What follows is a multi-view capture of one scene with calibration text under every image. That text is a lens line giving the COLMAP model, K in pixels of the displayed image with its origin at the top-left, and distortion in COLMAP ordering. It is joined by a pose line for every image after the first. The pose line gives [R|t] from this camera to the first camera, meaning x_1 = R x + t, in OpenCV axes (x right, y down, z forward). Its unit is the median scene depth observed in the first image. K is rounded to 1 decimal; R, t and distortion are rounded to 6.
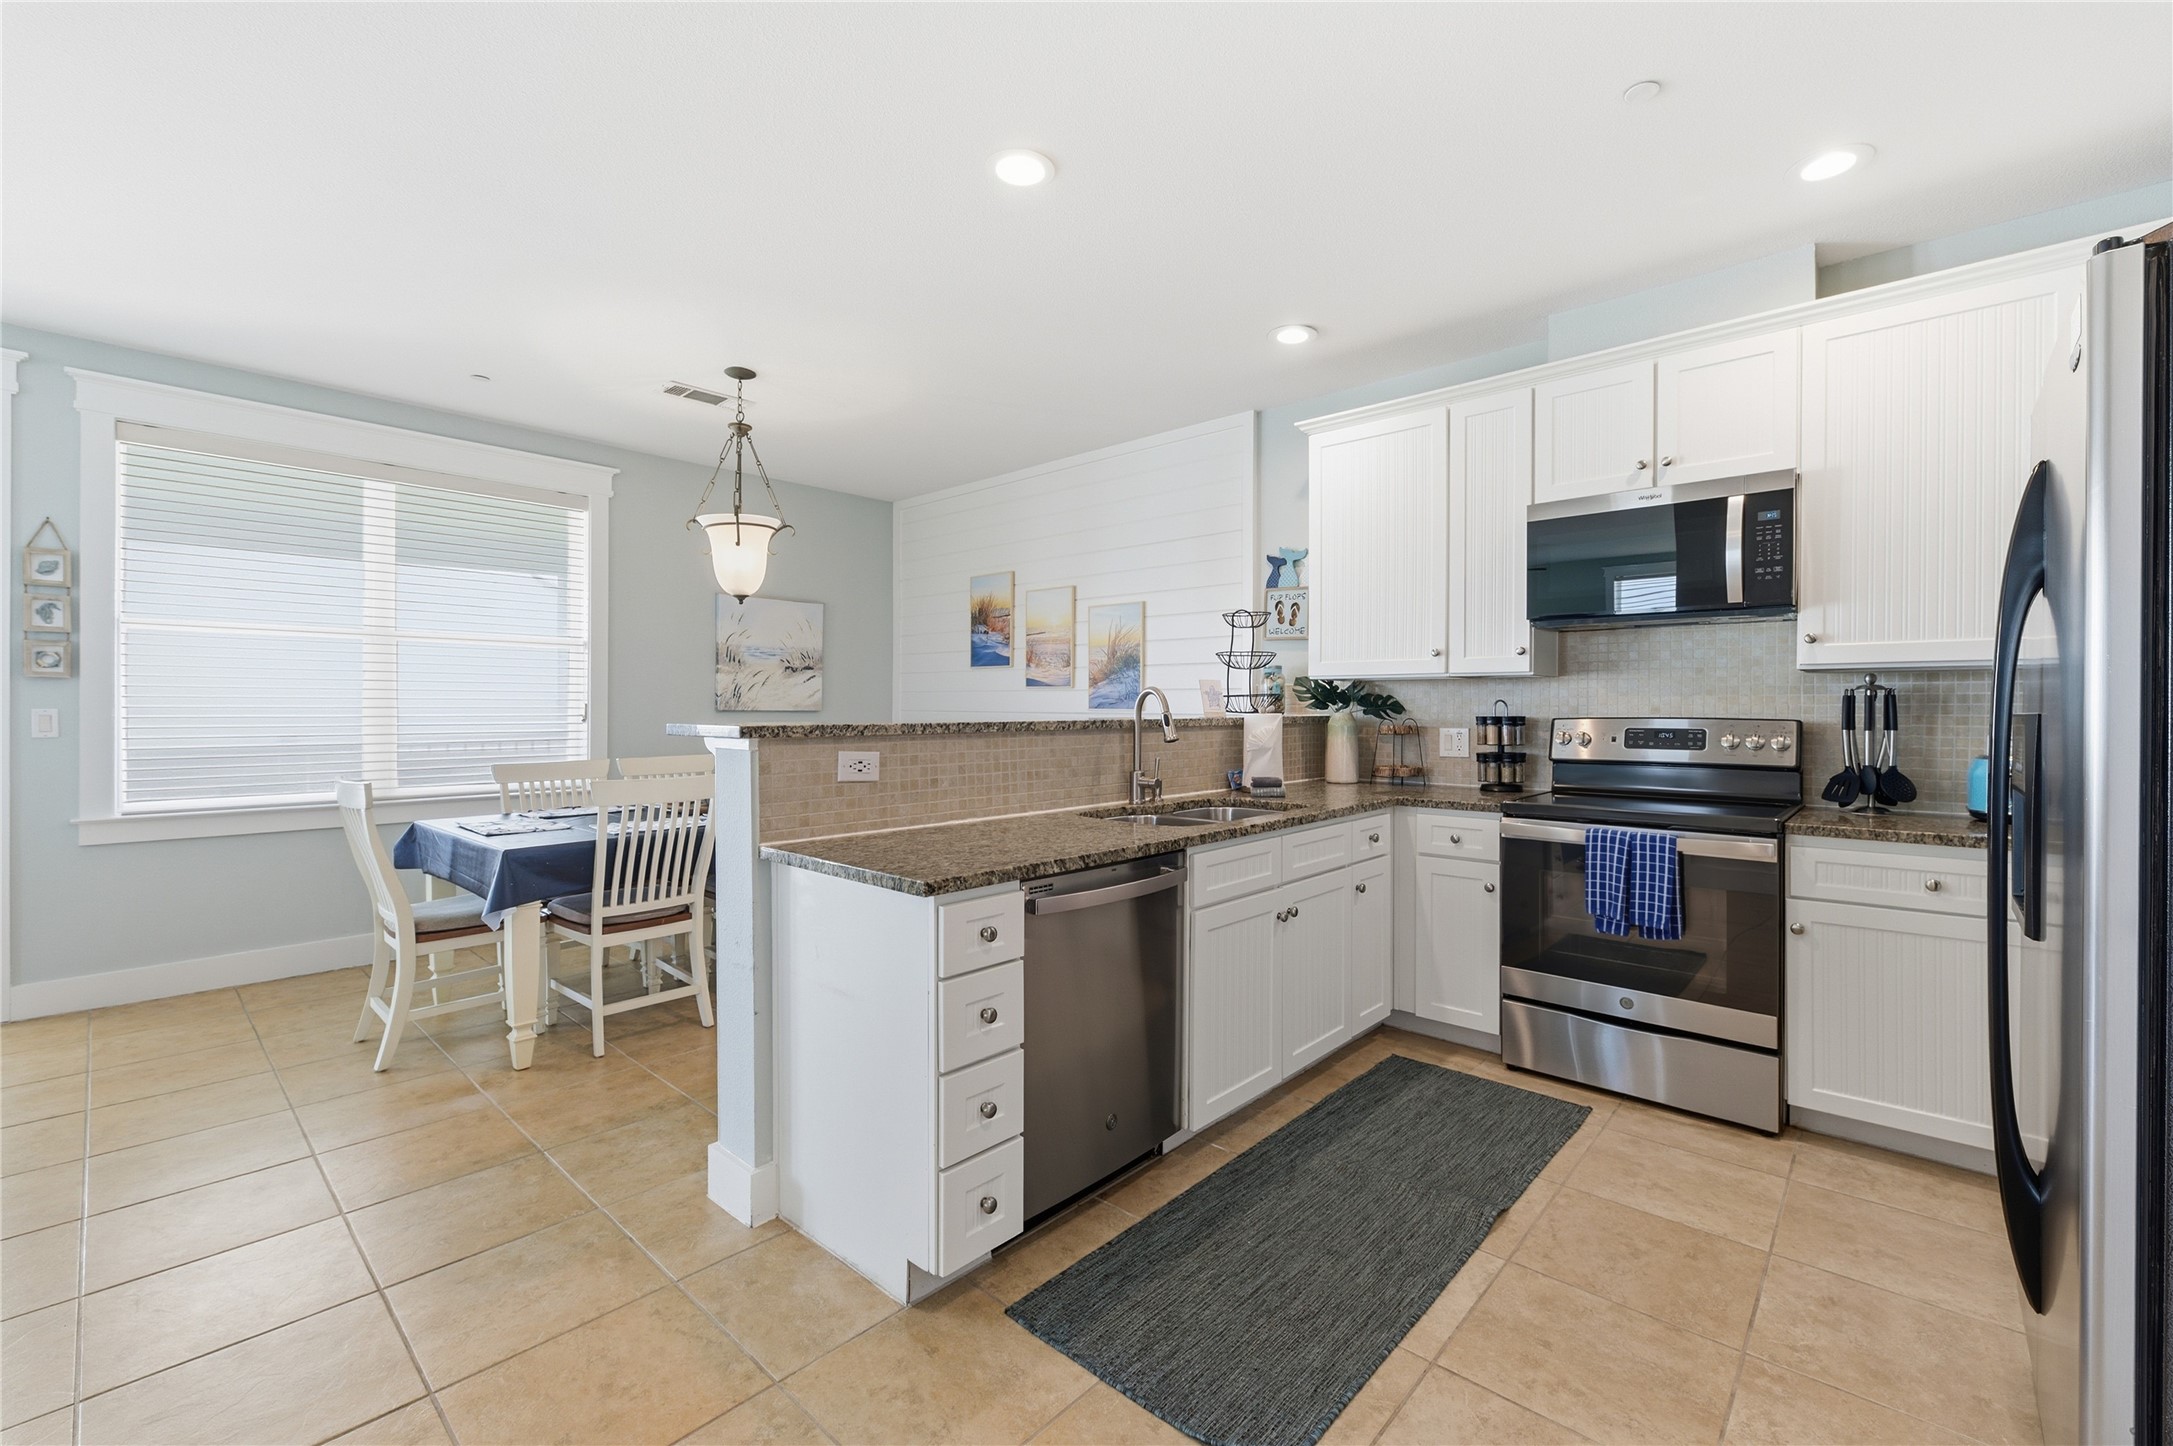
lens RADIAL K [[902.9, 0, 1084.6], [0, 902.9, 712.3], [0, 0, 1]] dist [0.005676, -0.001313]
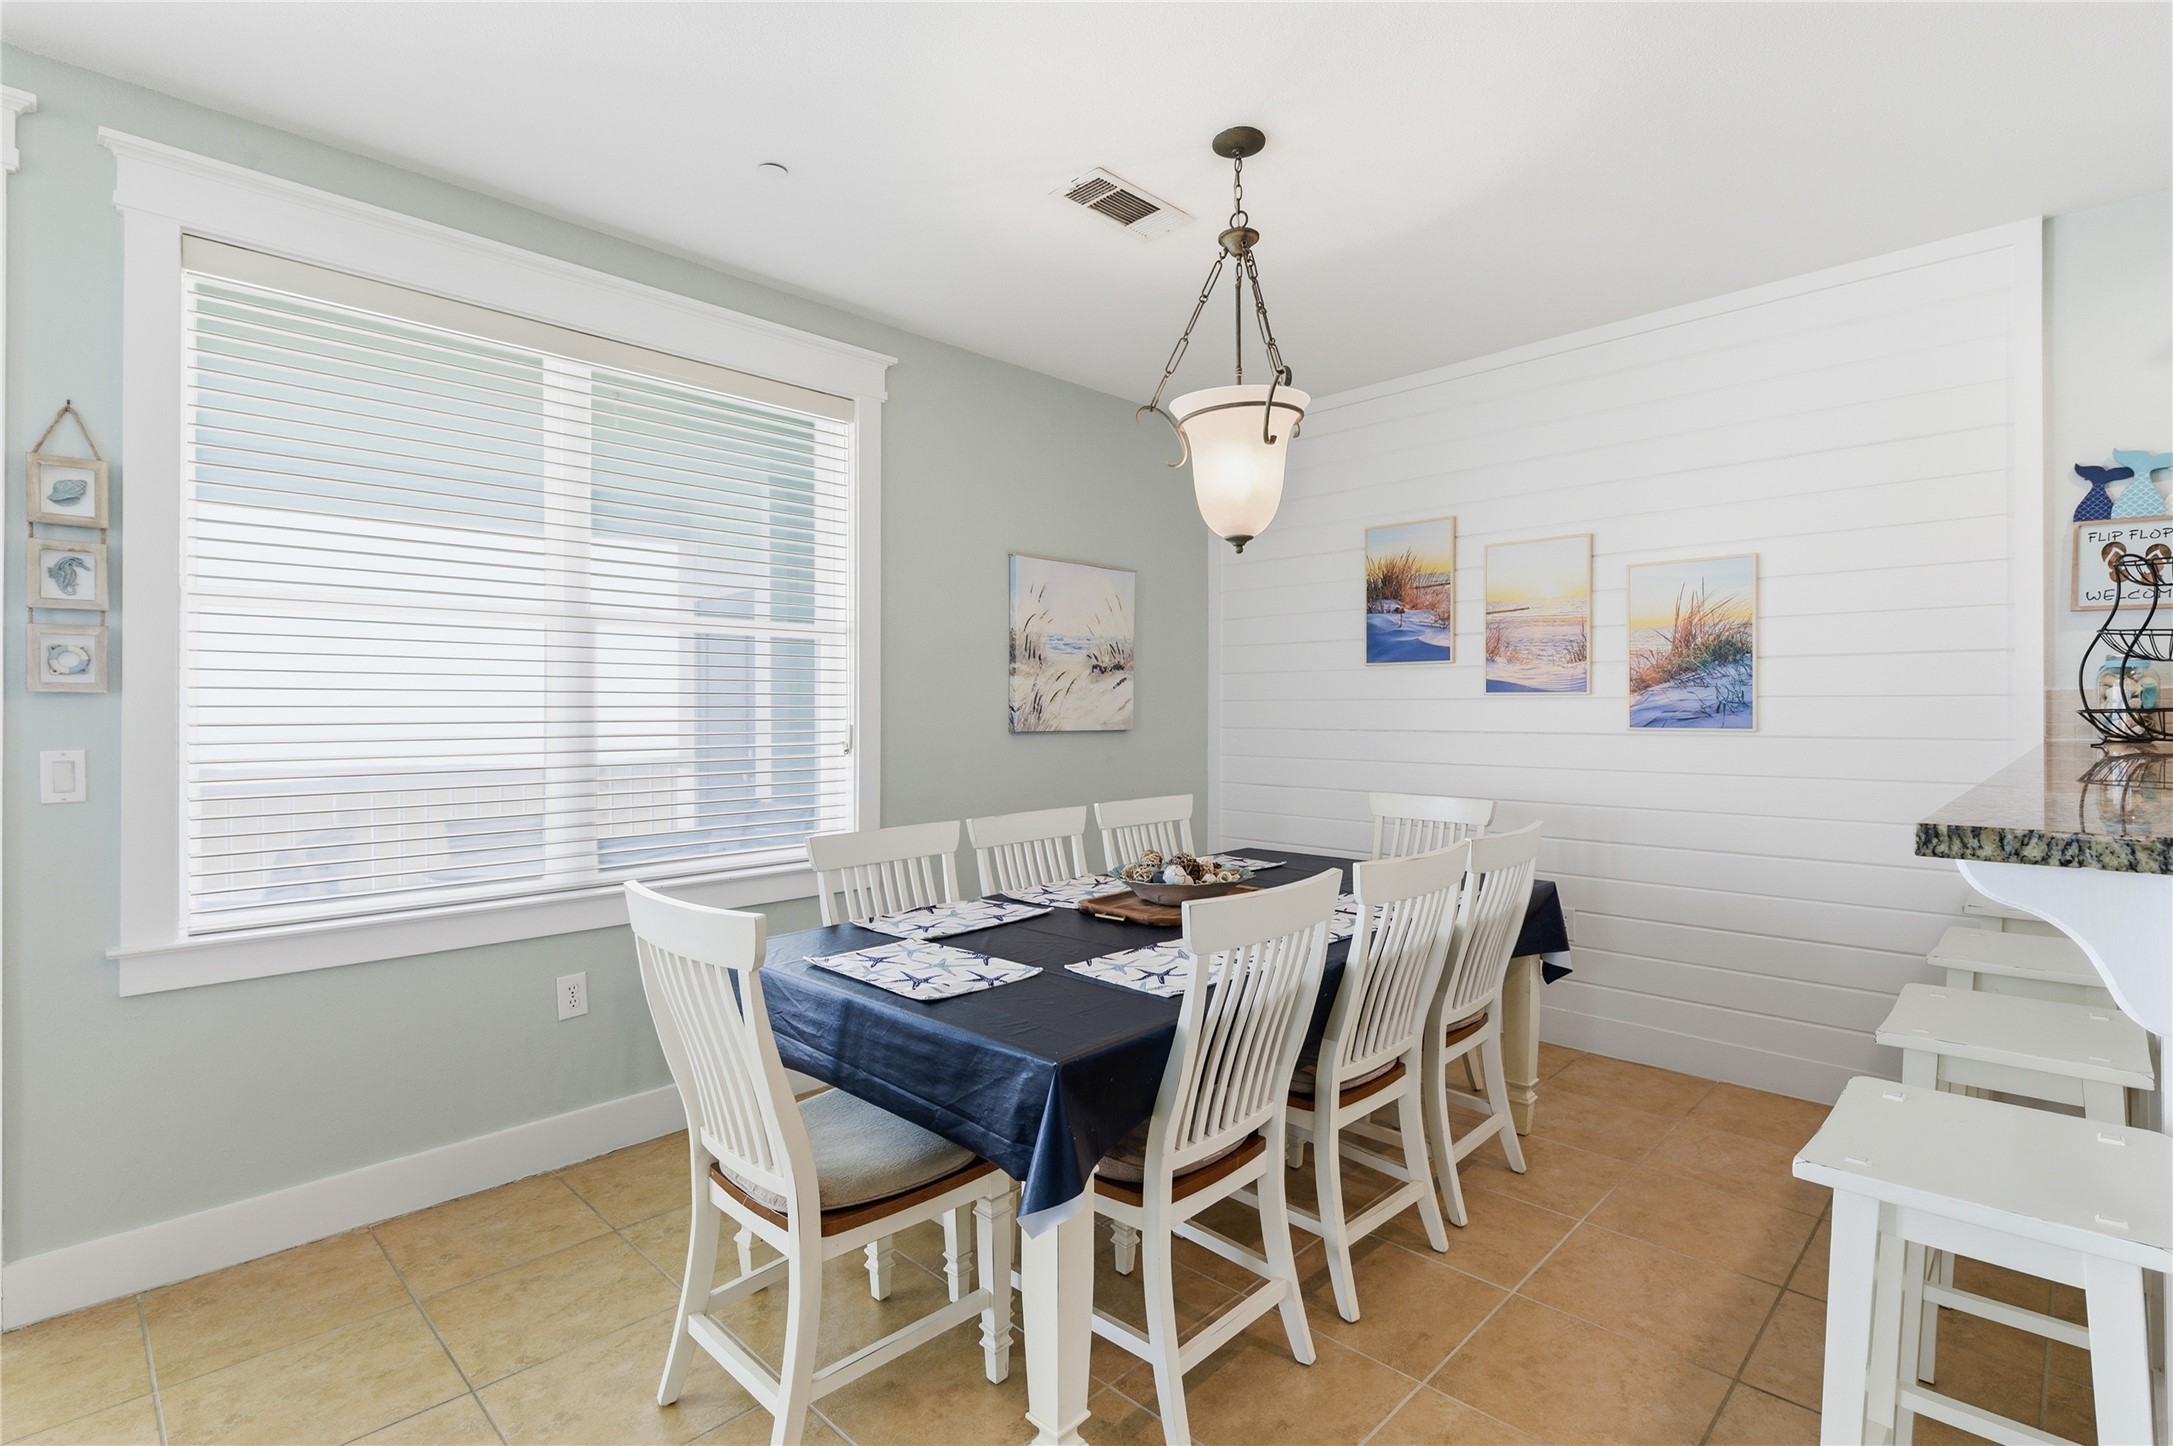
lens RADIAL K [[1025.6, 0, 1091.5], [0, 1025.6, 711.0], [0, 0, 1]] dist [0.014195, -0.008699]
pose [[0.999483, -0.006671, -0.031442, -0.504057], [0.006480, 0.999960, -0.006192, -0.019535], [0.031483, 0.005986, 0.999486, 0.396319]]
